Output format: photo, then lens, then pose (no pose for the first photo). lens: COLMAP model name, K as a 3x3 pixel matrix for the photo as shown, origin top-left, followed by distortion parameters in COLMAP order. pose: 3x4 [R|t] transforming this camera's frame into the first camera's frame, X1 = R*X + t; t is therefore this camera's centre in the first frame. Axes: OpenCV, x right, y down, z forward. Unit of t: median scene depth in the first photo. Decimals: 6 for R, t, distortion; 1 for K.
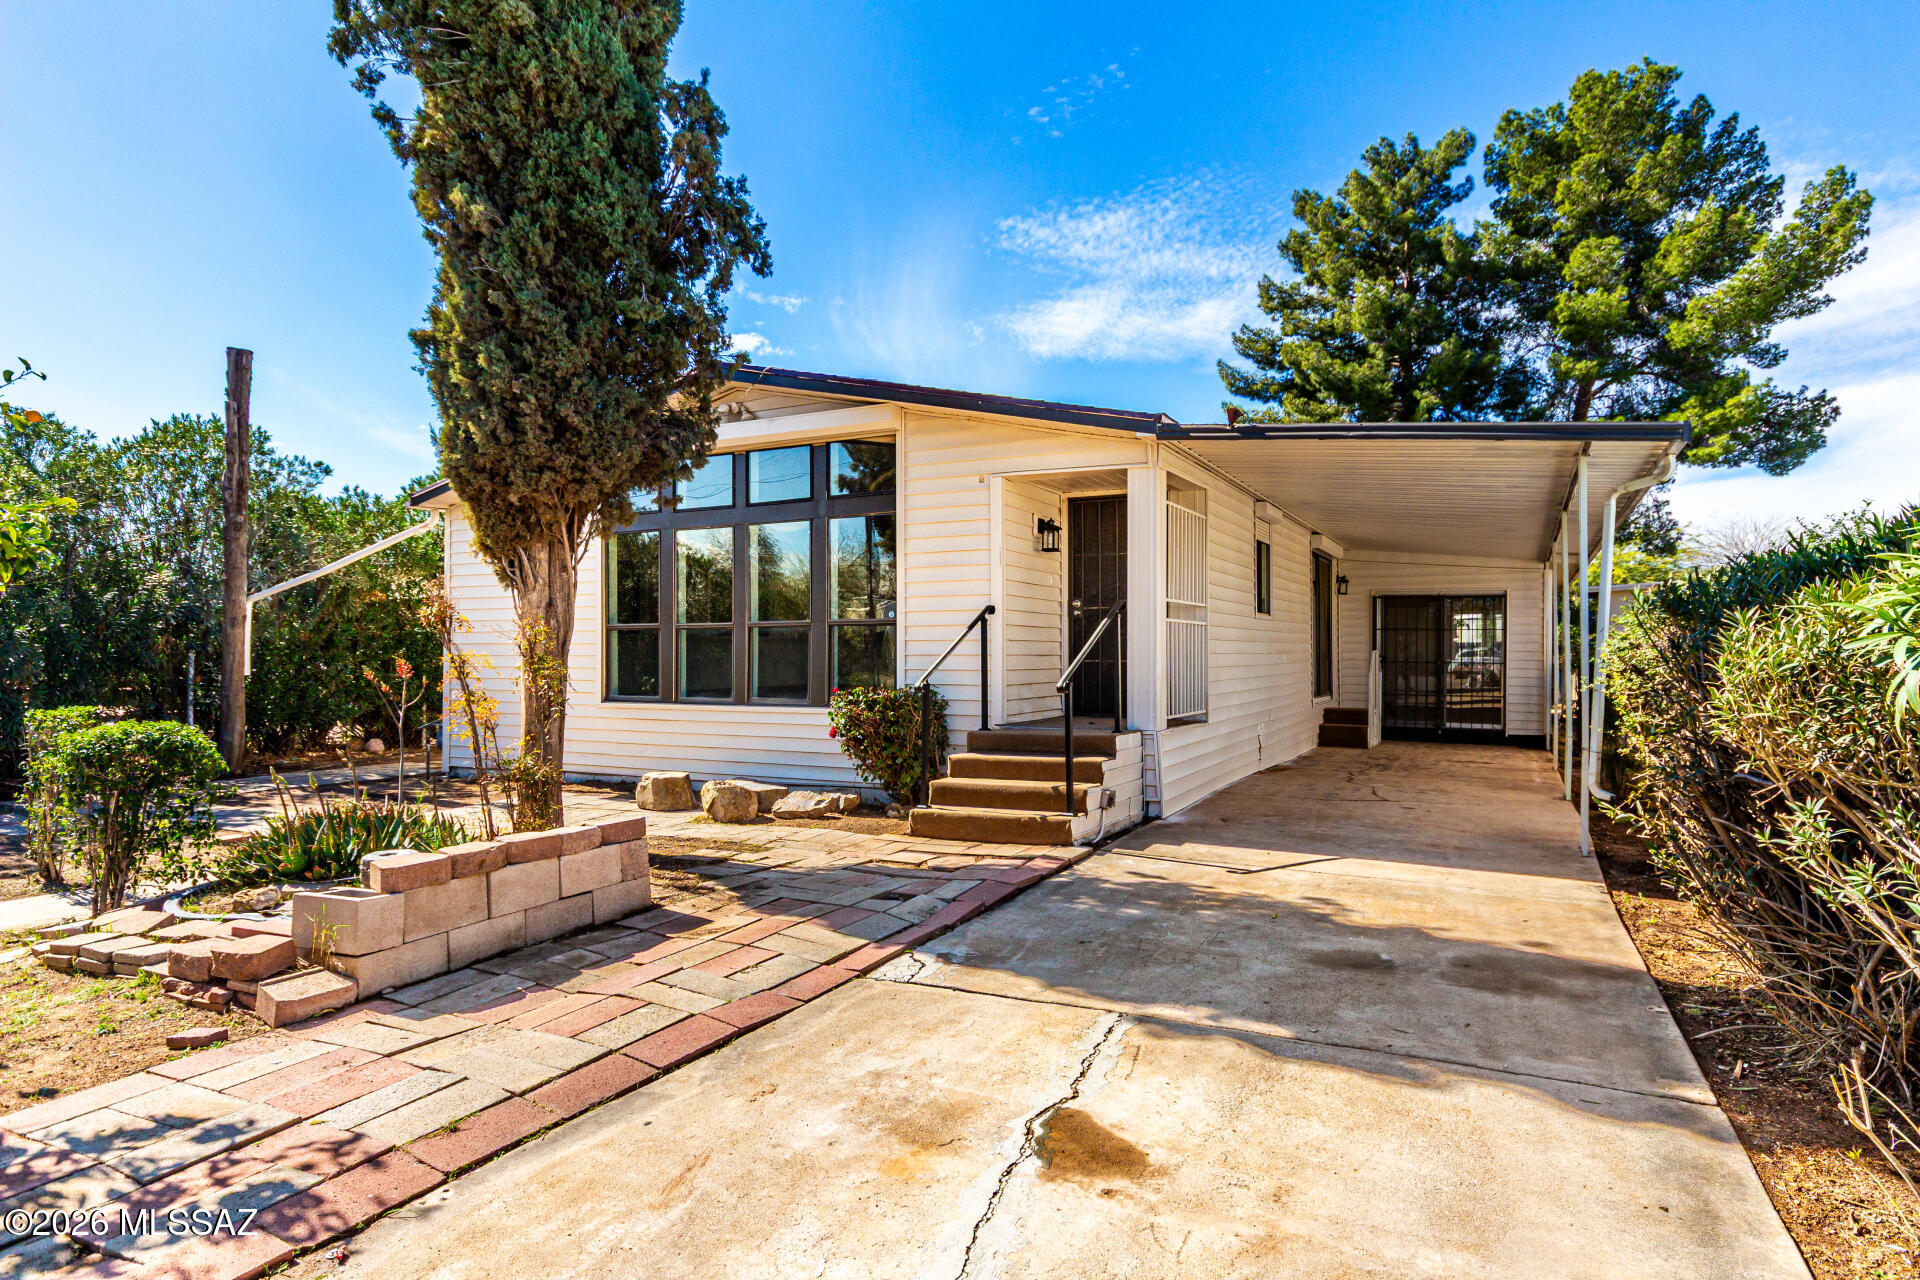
lens RADIAL K [[1096.0, 0, 978.4], [0, 1096.0, 642.0], [0, 0, 1]] dist [0.000294, 0.000491]
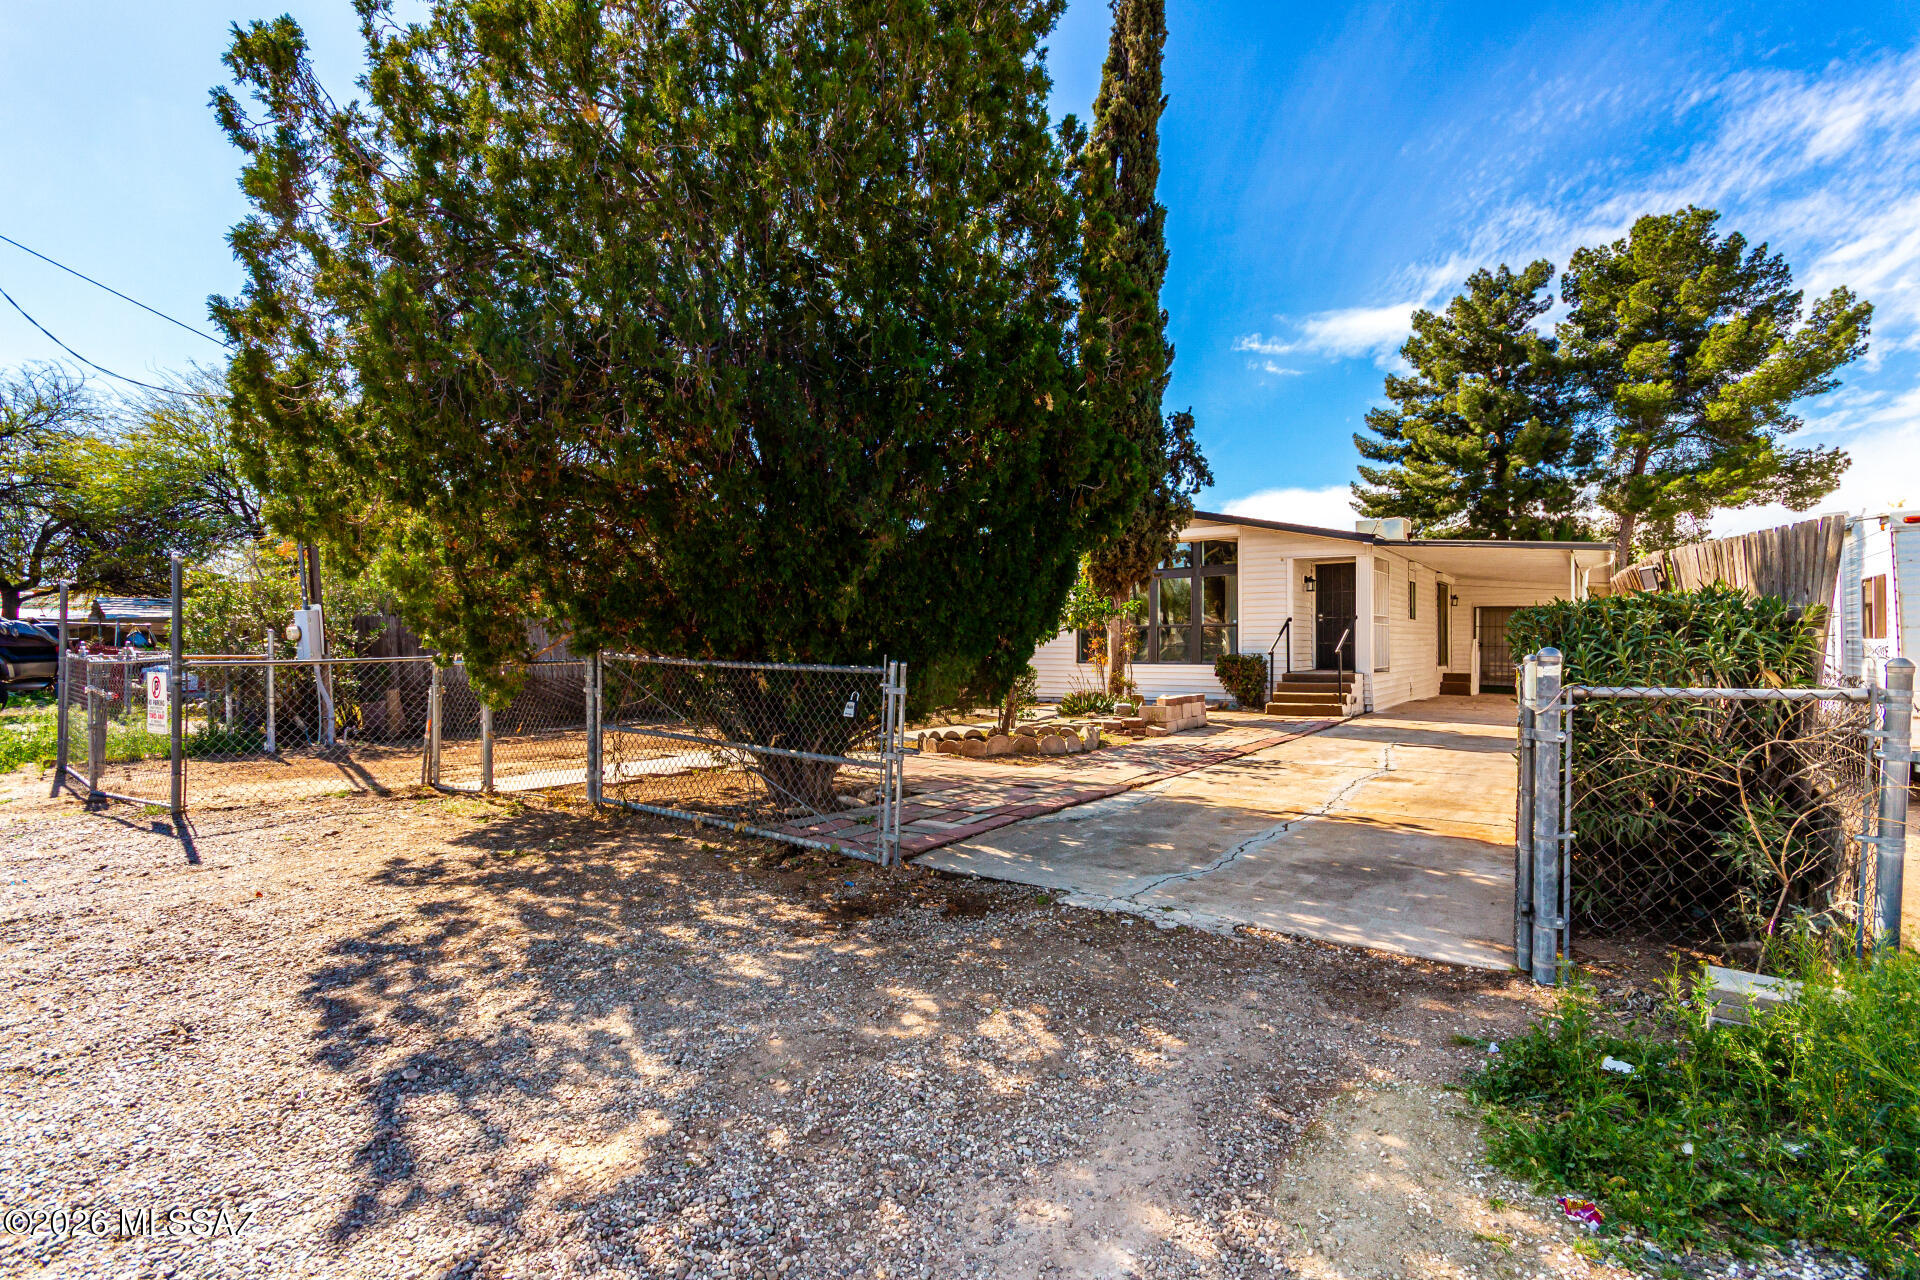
lens RADIAL K [[903.4, 0, 962.7], [0, 903.4, 642.5], [0, 0, 1]] dist [-0.001803, 0.001387]
pose [[0.985893, -0.000256, -0.167377, -0.095594], [0.001152, 0.999986, 0.005259, 0.002059], [0.167373, -0.005378, 0.985879, -0.261819]]
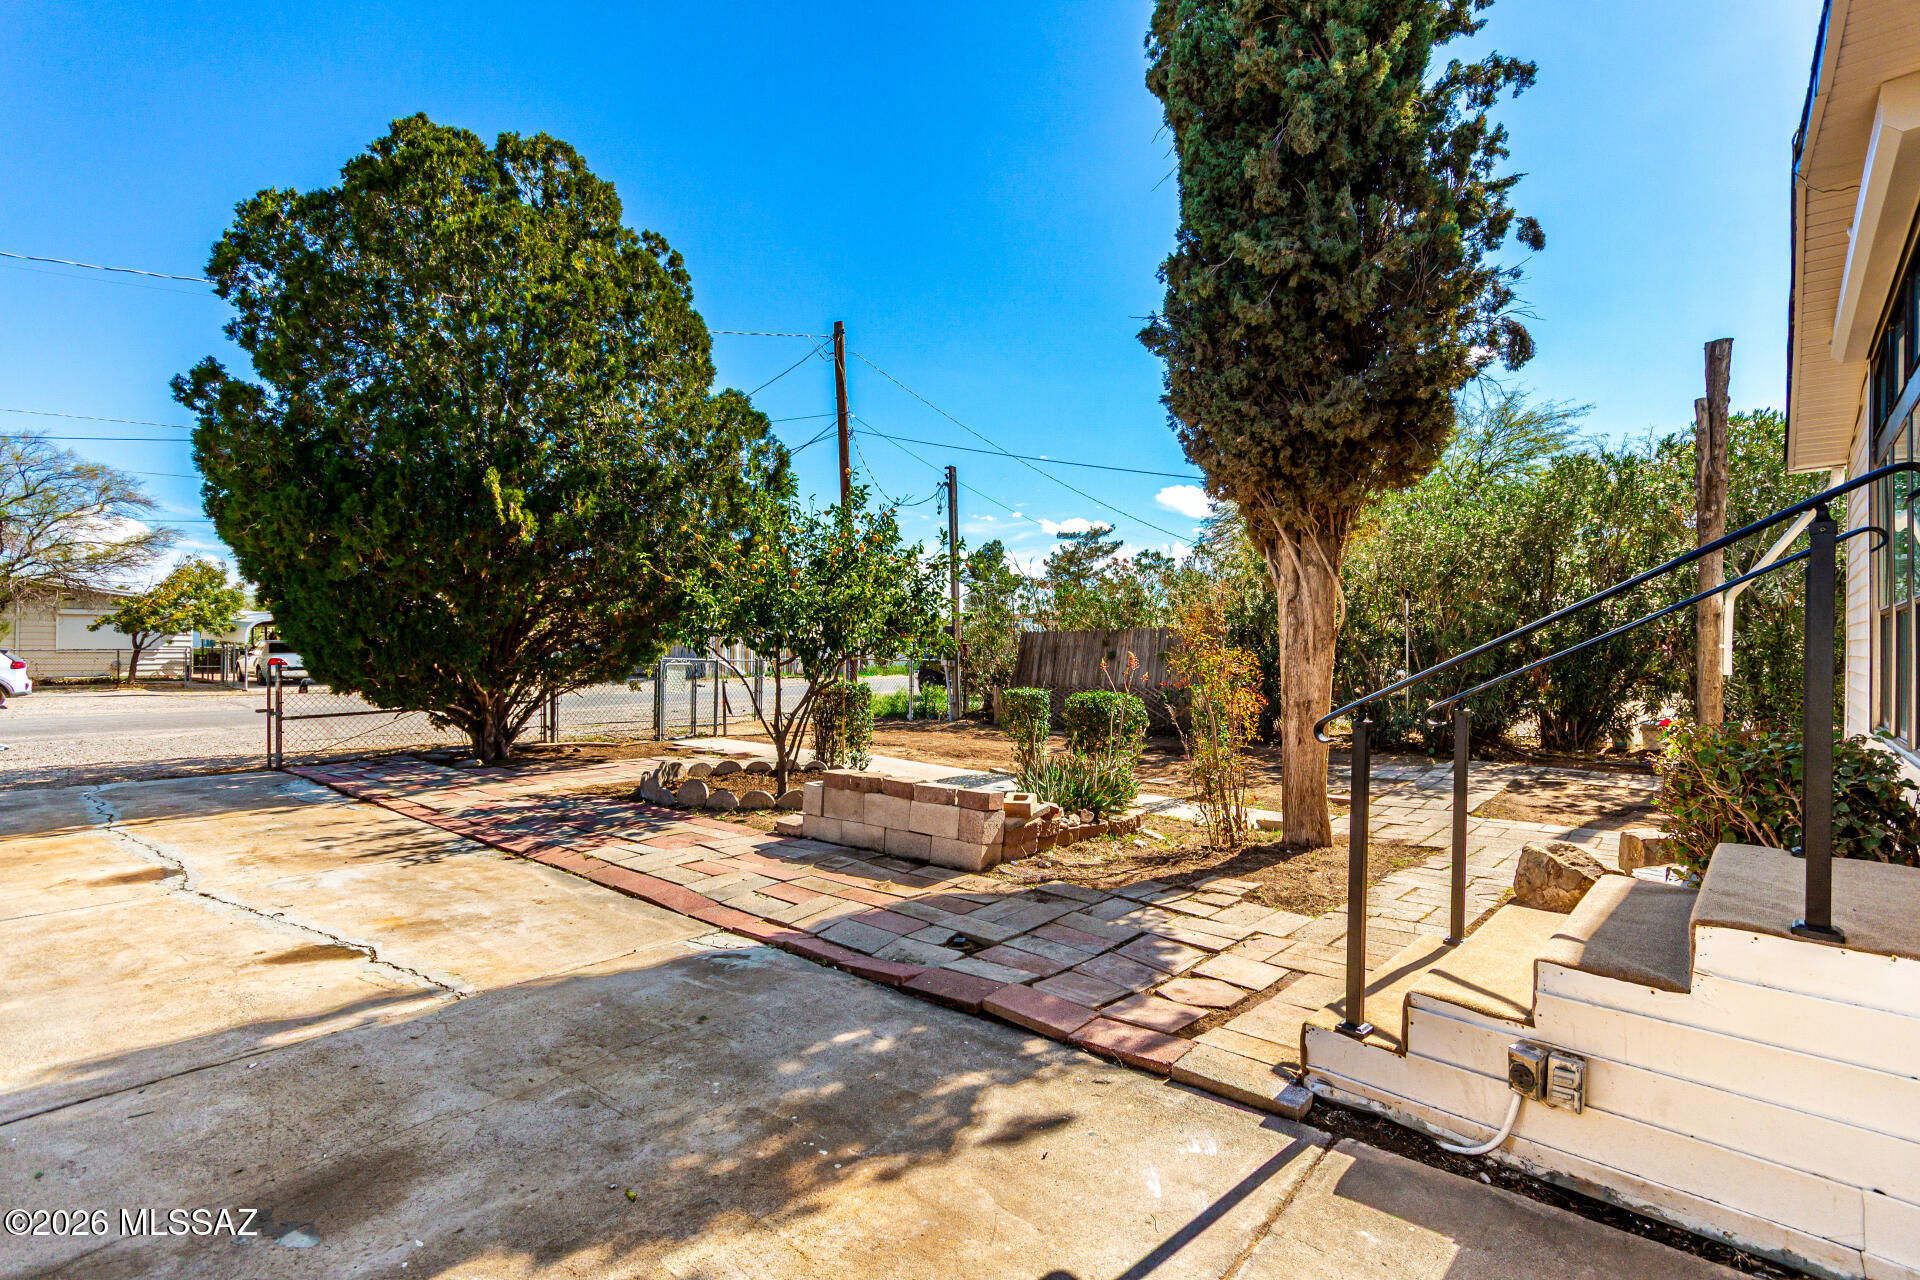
lens RADIAL K [[903.4, 0, 964.0], [0, 903.4, 647.5], [0, 0, 1]] dist [-0.001803, 0.001387]
pose [[-0.264093, -0.001543, -0.964496, 0.125689], [0.004188, 0.999987, -0.002747, 0.002639], [0.964488, -0.004765, -0.264083, 0.255741]]
